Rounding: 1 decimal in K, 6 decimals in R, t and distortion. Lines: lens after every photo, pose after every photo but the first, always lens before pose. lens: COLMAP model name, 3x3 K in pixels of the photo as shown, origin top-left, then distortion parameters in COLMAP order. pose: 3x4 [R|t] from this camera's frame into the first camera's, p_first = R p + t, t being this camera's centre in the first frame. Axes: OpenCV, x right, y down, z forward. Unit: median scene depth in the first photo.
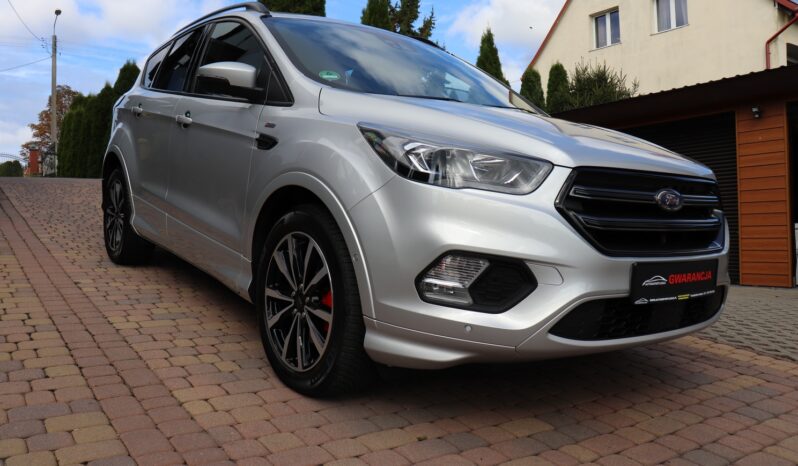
lens RADIAL K [[701.5, 0, 399.0], [0, 701.5, 233.0], [0, 0, 1]] dist [-0.171863, 0.172079]
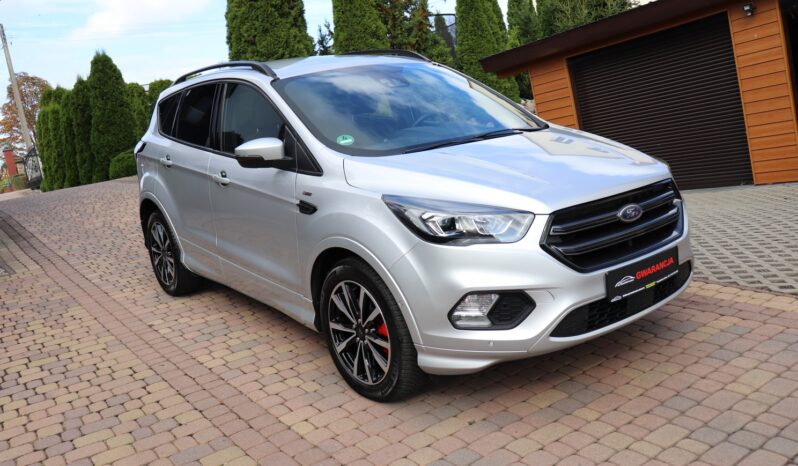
lens RADIAL K [[792.9, 0, 399.0], [0, 792.9, 233.0], [0, 0, 1]] dist [-0.144746, 0.155703]
pose [[0.984166, -0.175674, -0.023594, -0.004990], [0.177239, 0.976962, 0.118875, -0.244809], [0.002167, -0.121174, 0.992629, -0.436244]]
